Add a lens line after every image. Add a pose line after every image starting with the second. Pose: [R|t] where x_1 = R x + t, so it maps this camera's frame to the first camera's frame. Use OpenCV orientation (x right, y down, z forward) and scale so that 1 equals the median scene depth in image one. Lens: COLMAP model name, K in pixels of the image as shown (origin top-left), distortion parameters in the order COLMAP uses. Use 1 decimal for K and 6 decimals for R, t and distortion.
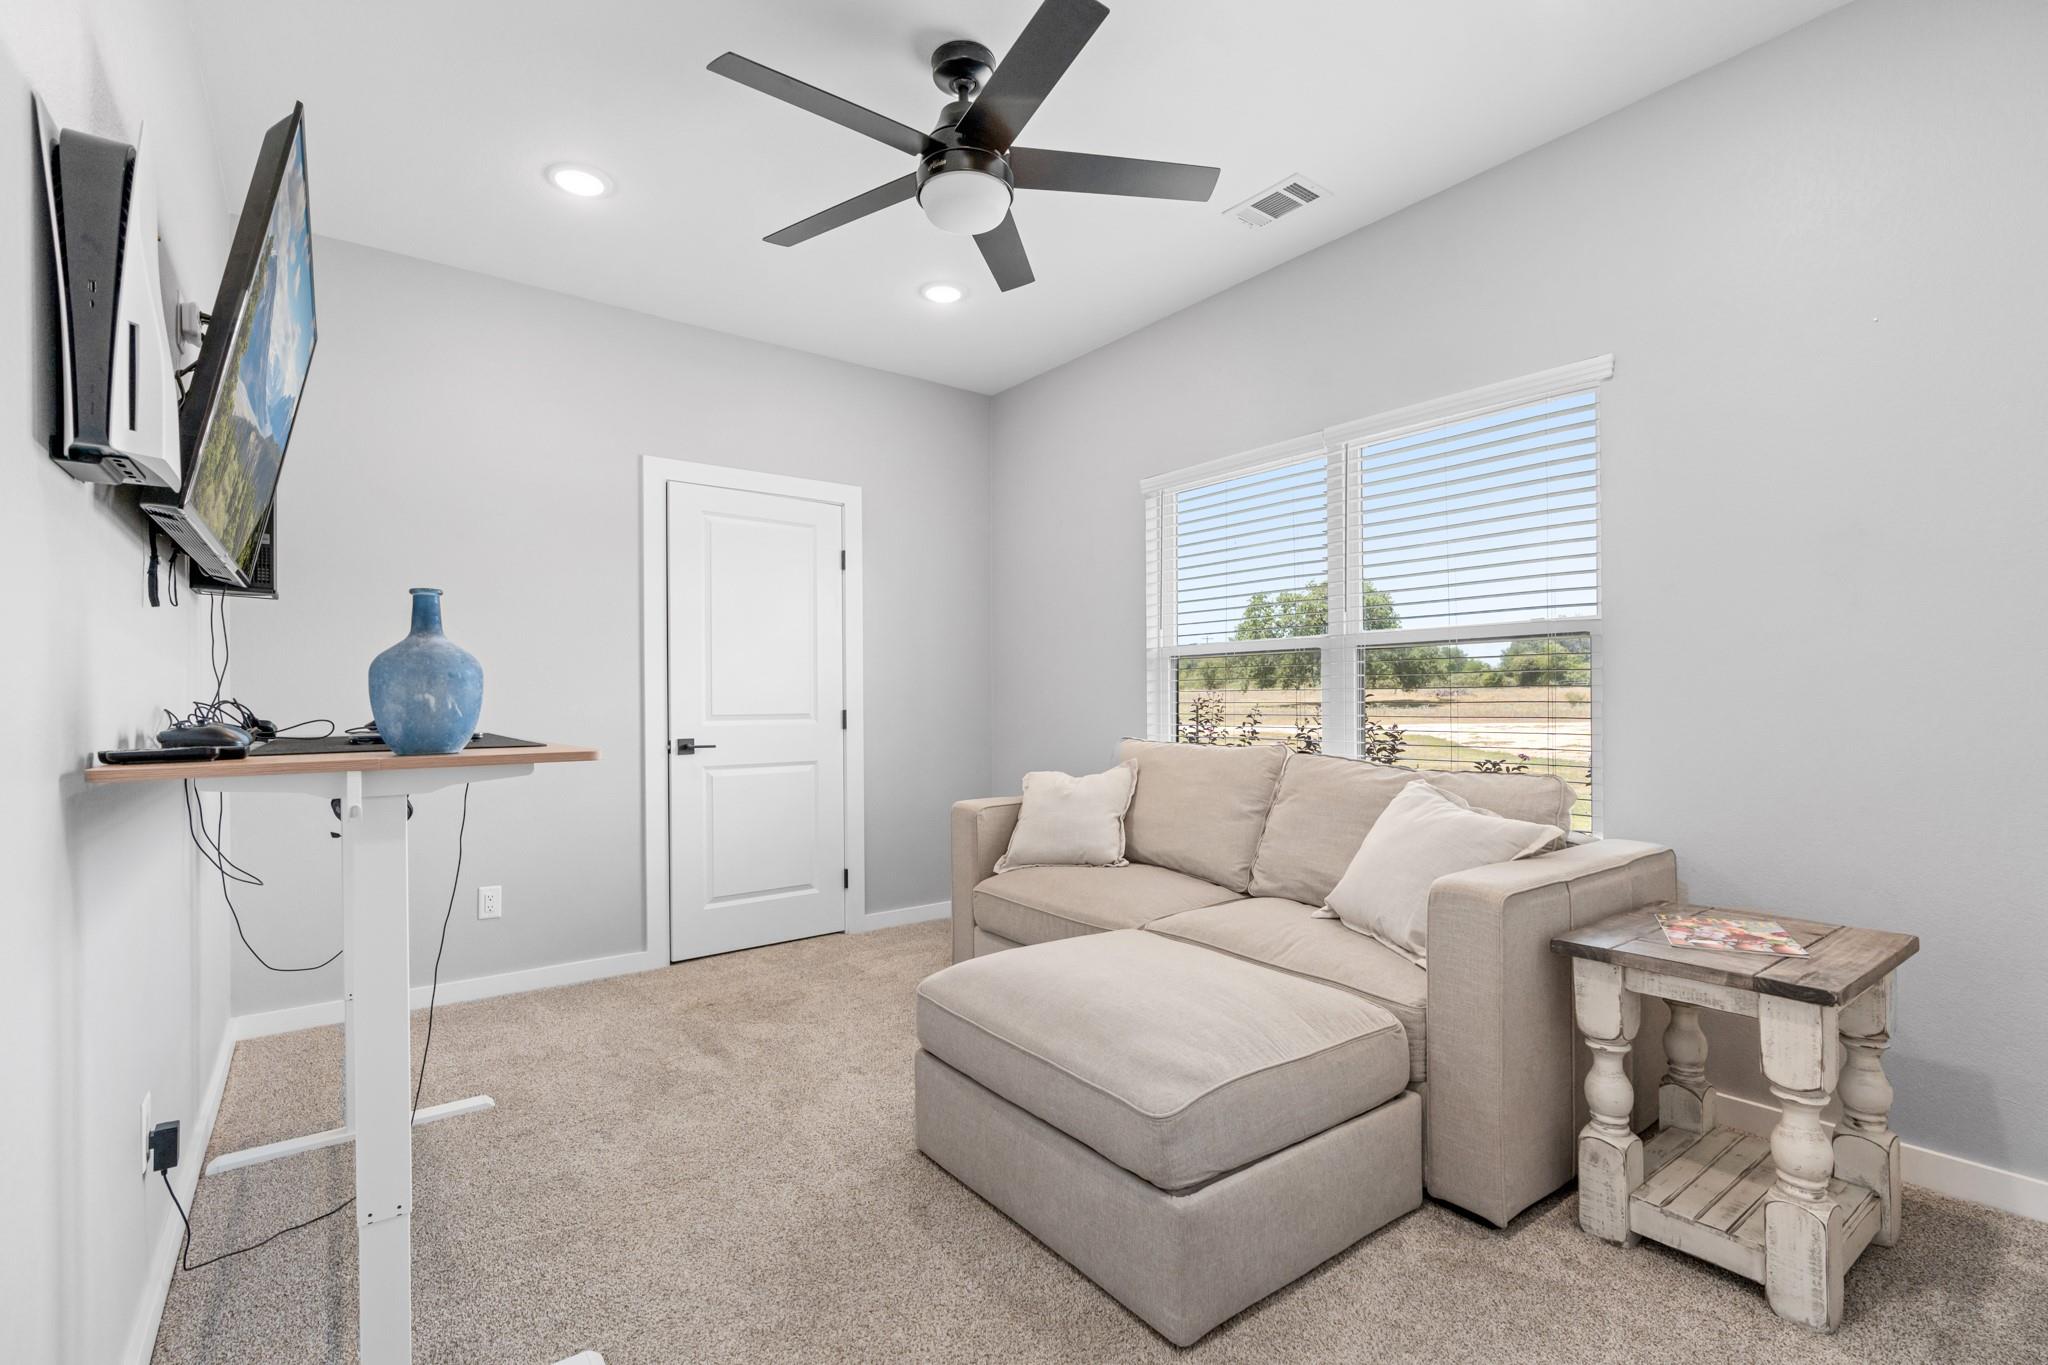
lens RADIAL K [[918.7, 0, 1030.7], [0, 918.7, 696.3], [0, 0, 1]] dist [0.000940, -0.000801]
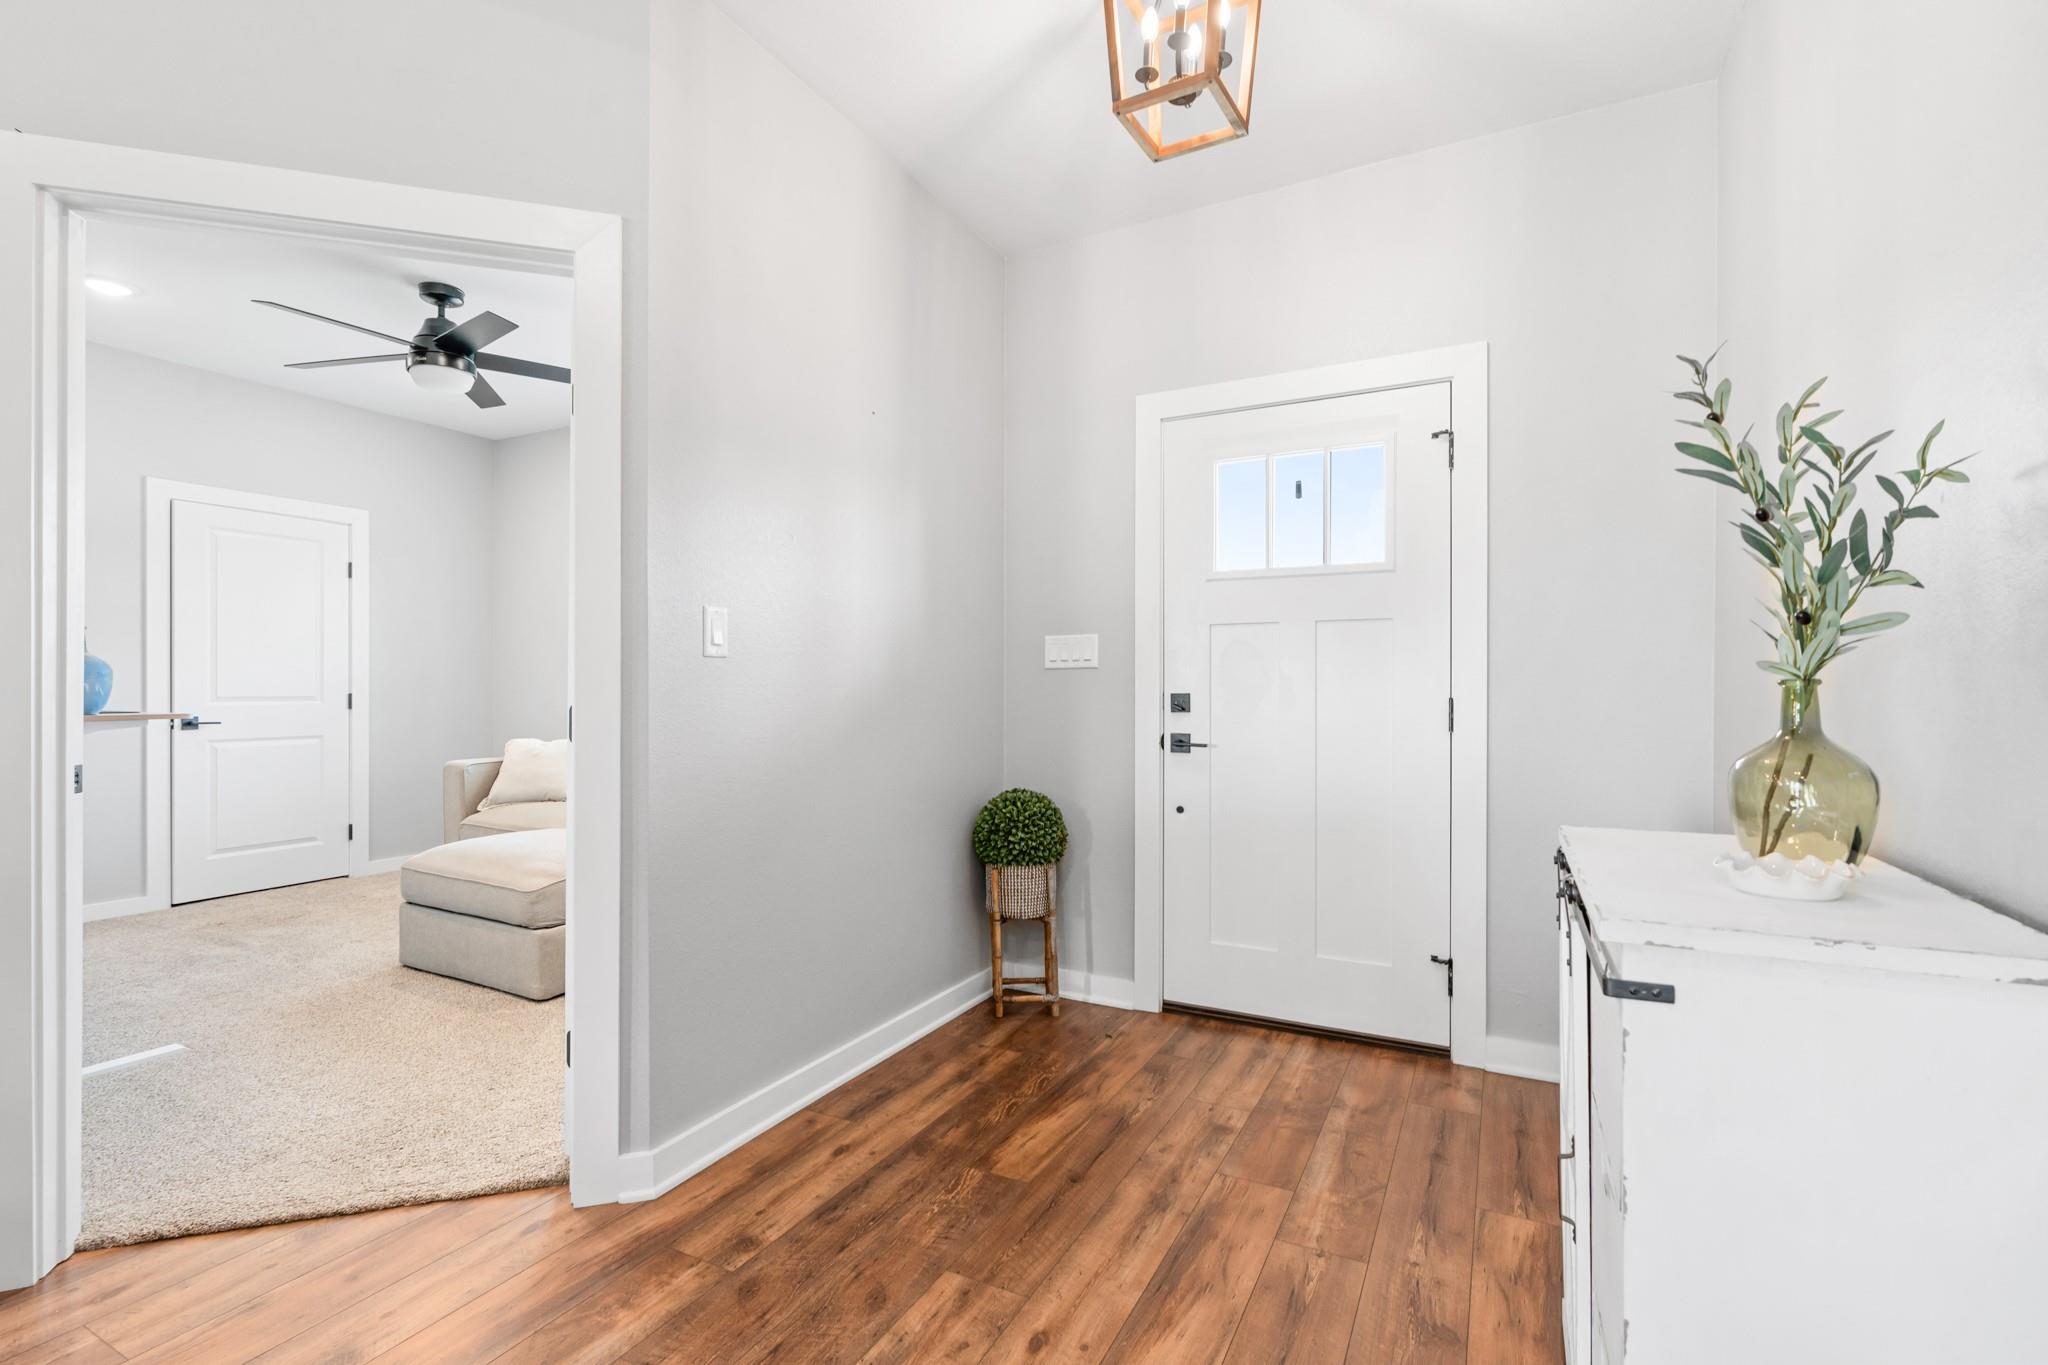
lens RADIAL K [[918.7, 0, 1010.3], [0, 918.7, 686.0], [0, 0, 1]] dist [0.000940, -0.000801]
pose [[0.912593, 0.009609, 0.408755, 0.124432], [-0.011497, 0.999932, 0.002162, -0.009730], [-0.408707, -0.006672, 0.912641, -0.597765]]
